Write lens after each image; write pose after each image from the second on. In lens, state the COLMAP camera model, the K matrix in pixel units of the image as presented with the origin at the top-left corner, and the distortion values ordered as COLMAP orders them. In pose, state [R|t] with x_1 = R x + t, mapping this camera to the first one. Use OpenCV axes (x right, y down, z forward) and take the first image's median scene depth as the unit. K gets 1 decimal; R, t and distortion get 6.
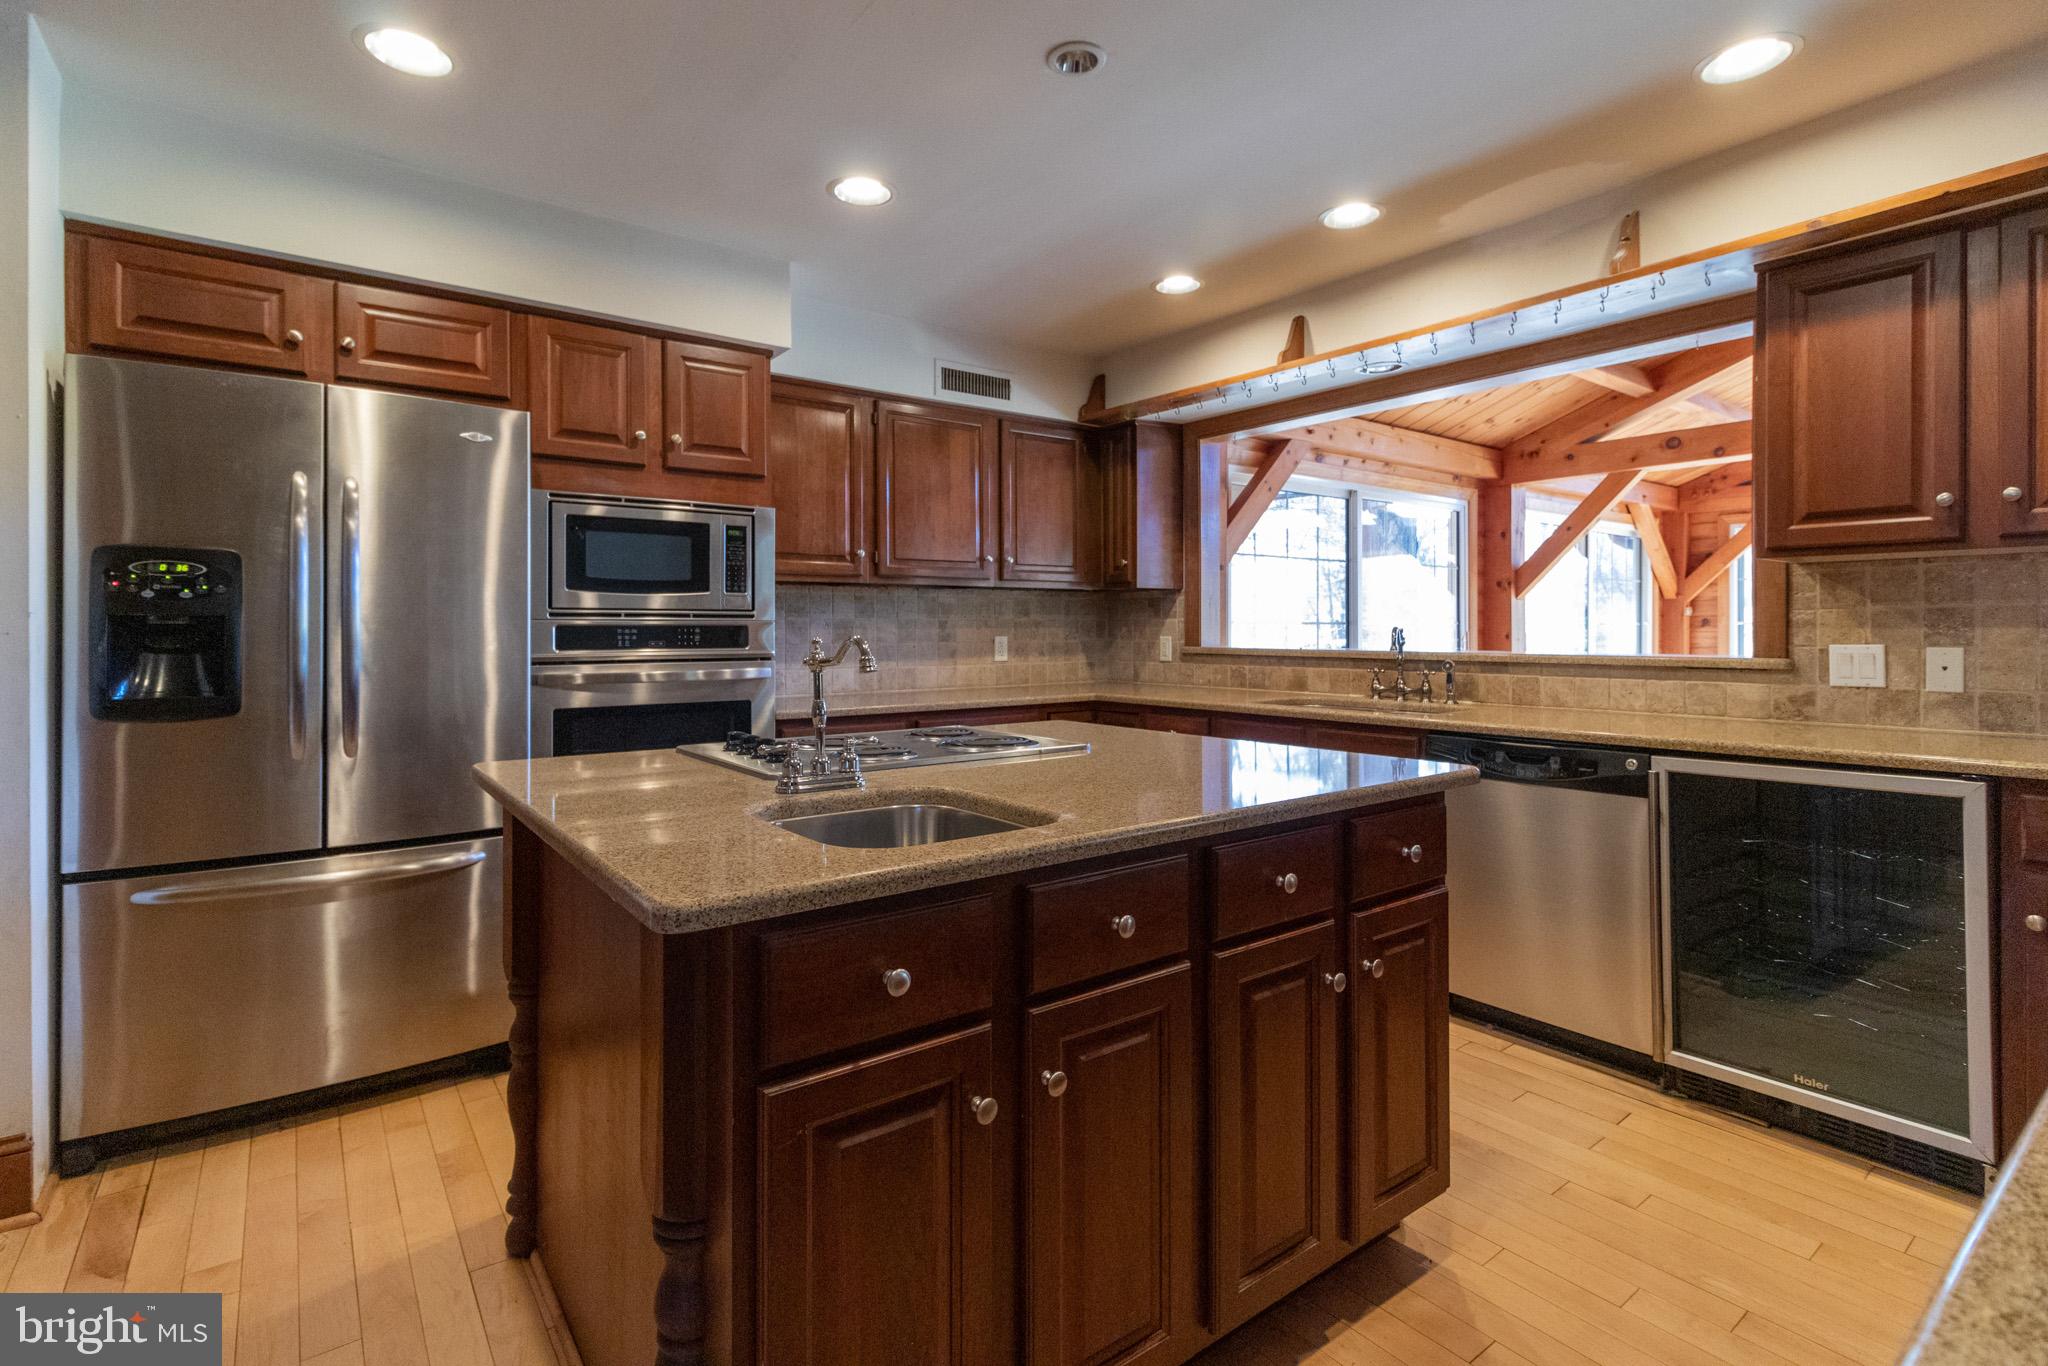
lens RADIAL K [[969.7, 0, 1015.7], [0, 969.7, 642.1], [0, 0, 1]] dist [0.002349, 0.000329]
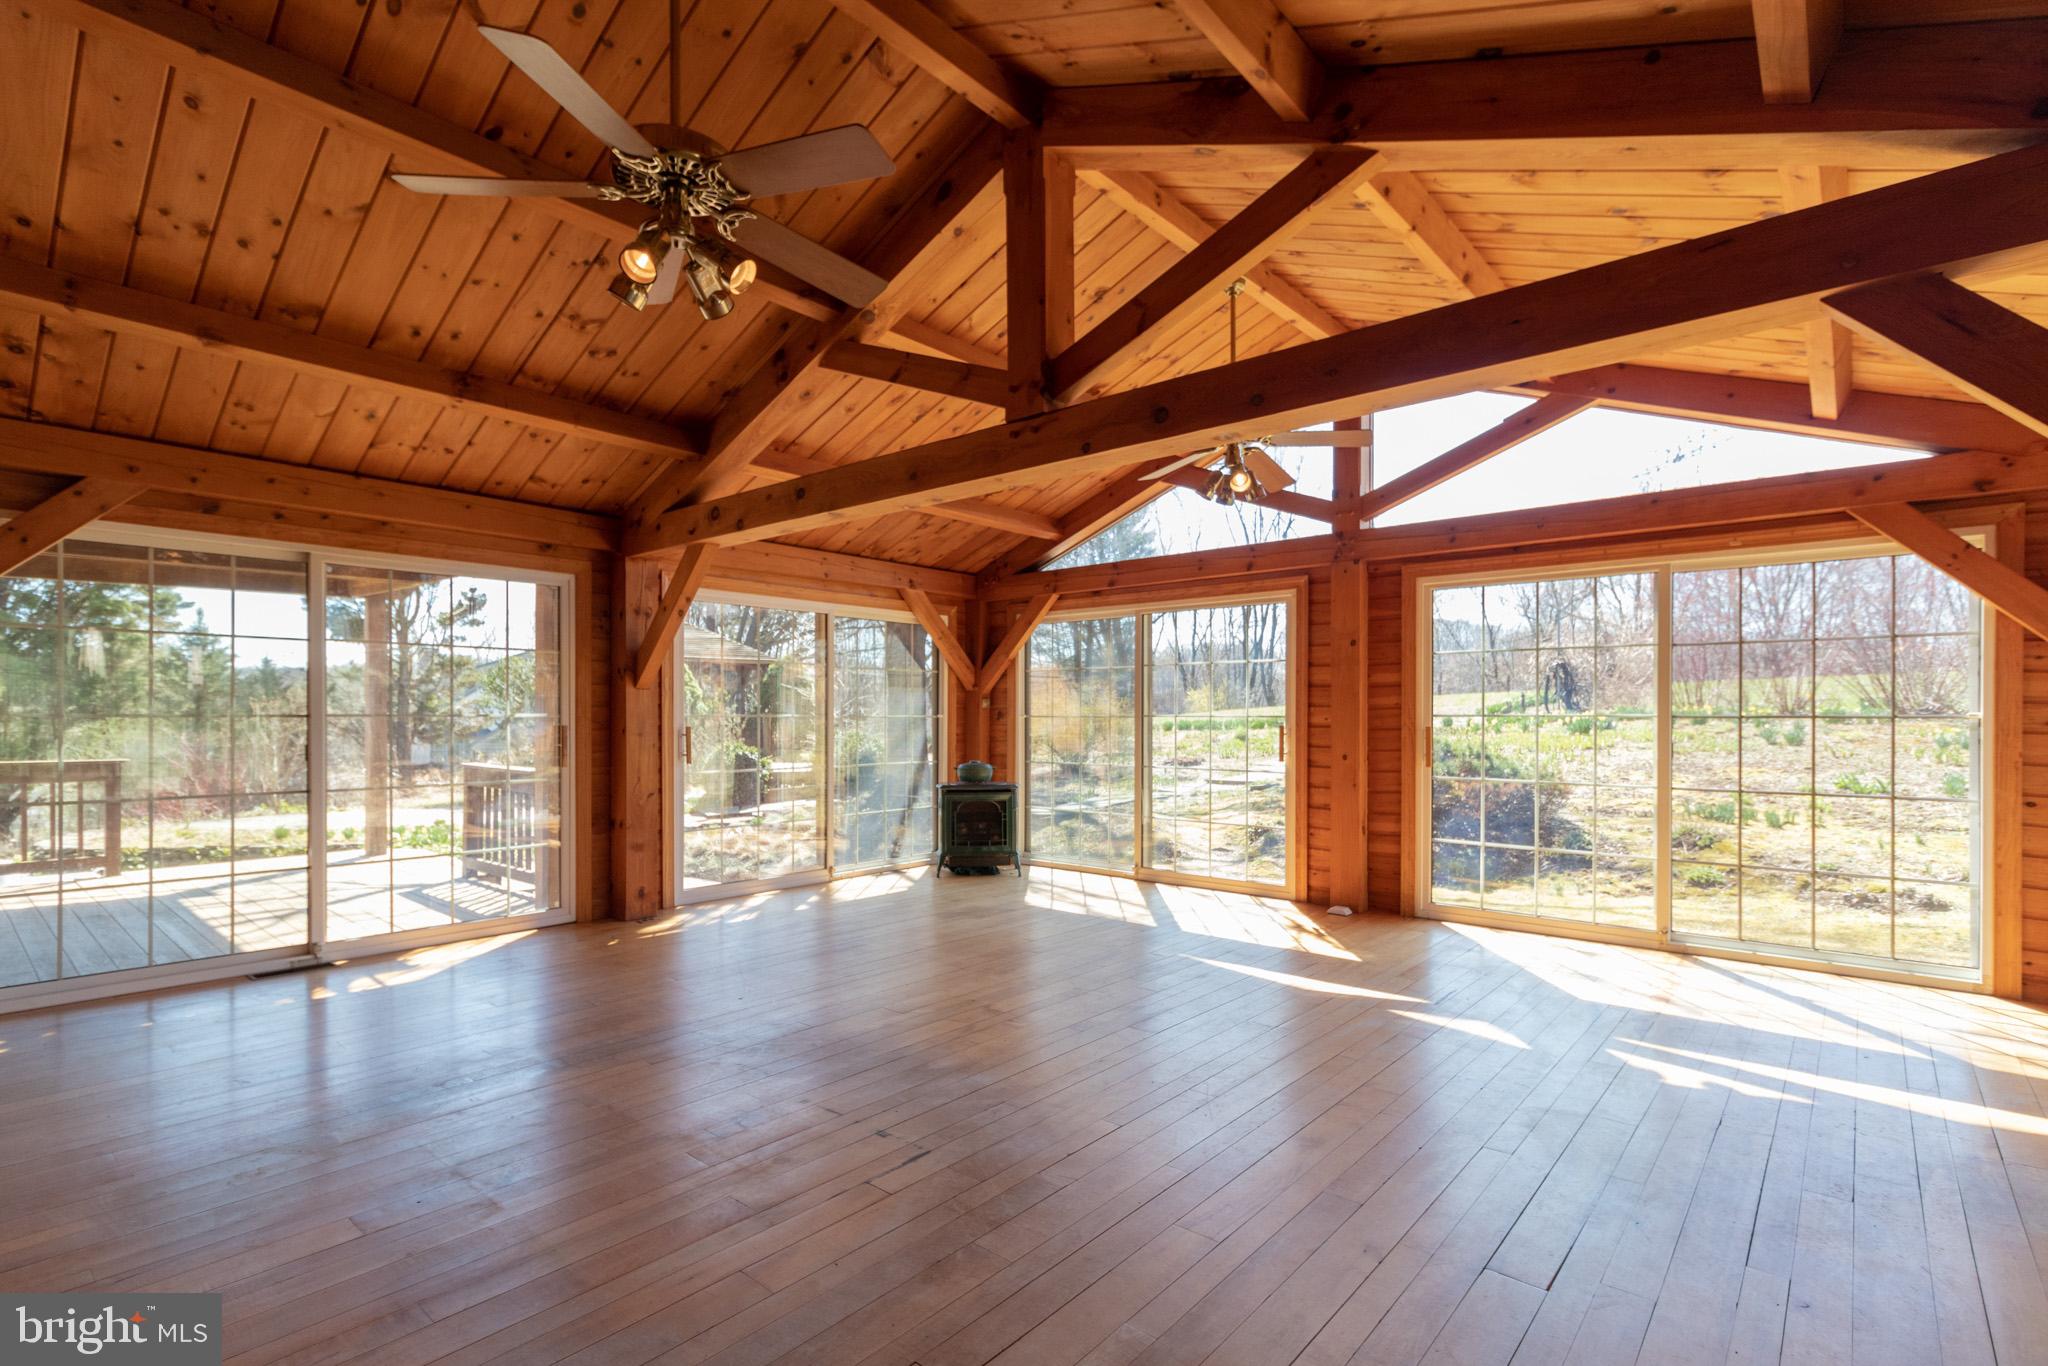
lens RADIAL K [[963.1, 0, 1021.2], [0, 963.1, 704.0], [0, 0, 1]] dist [0.000543, 0.000073]
pose [[0.976570, 0.003385, 0.215175, 1.369220], [0.000605, 0.999829, -0.018470, -0.035392], [-0.215201, 0.018168, 0.976401, 0.191322]]
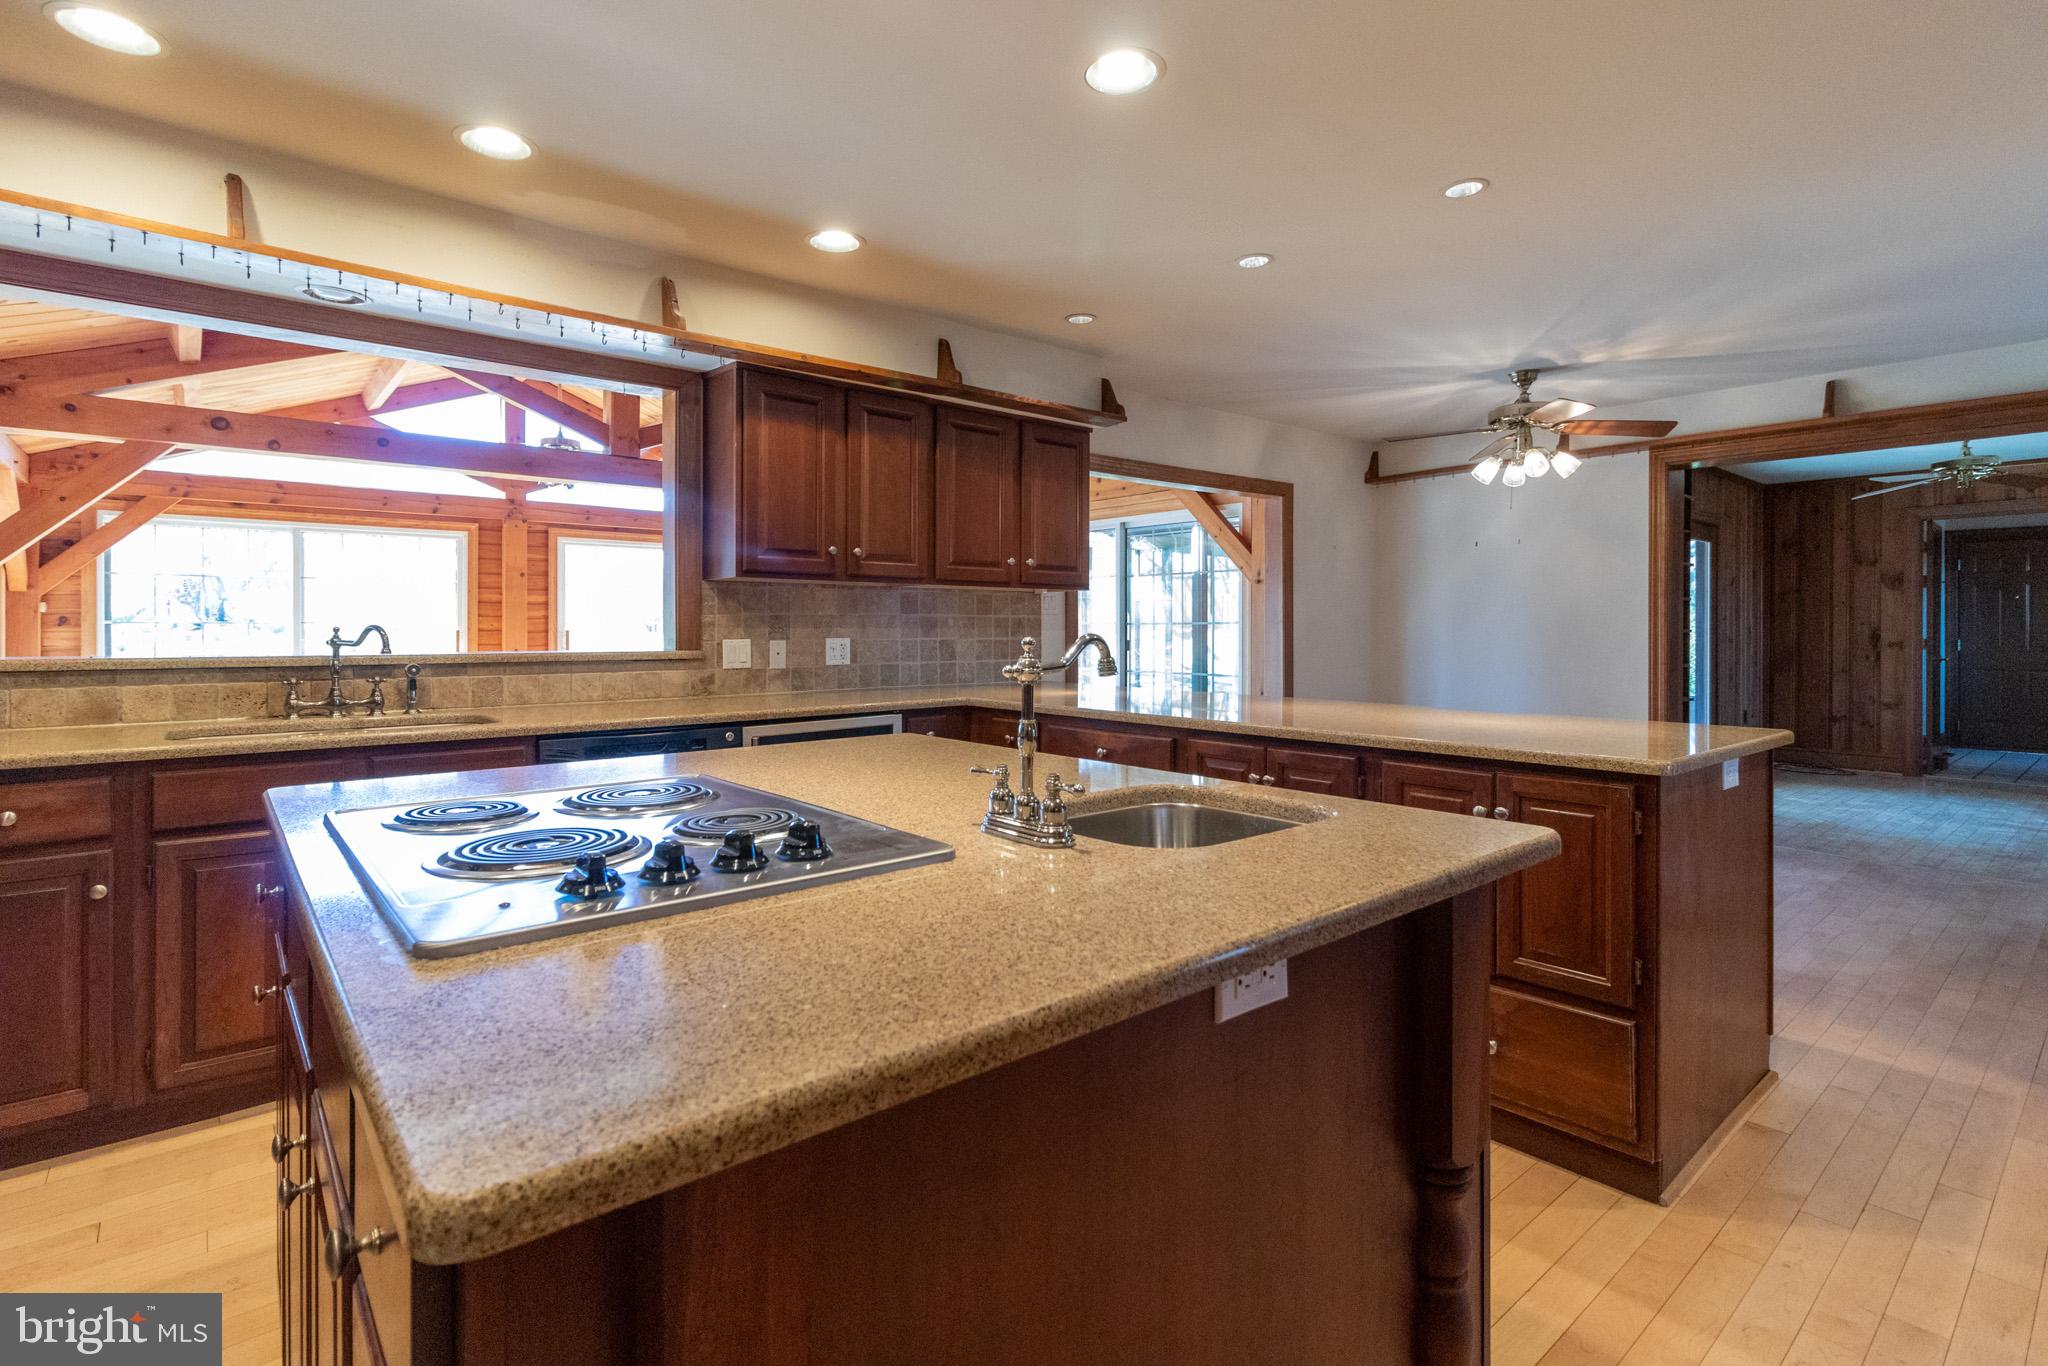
lens RADIAL K [[969.7, 0, 1015.7], [0, 969.7, 642.1], [0, 0, 1]] dist [0.002349, 0.000329]
pose [[-0.063306, -0.012753, 0.997913, -0.508428], [0.012199, 0.999834, 0.013552, -0.006621], [-0.997920, 0.013031, -0.063140, 0.569278]]
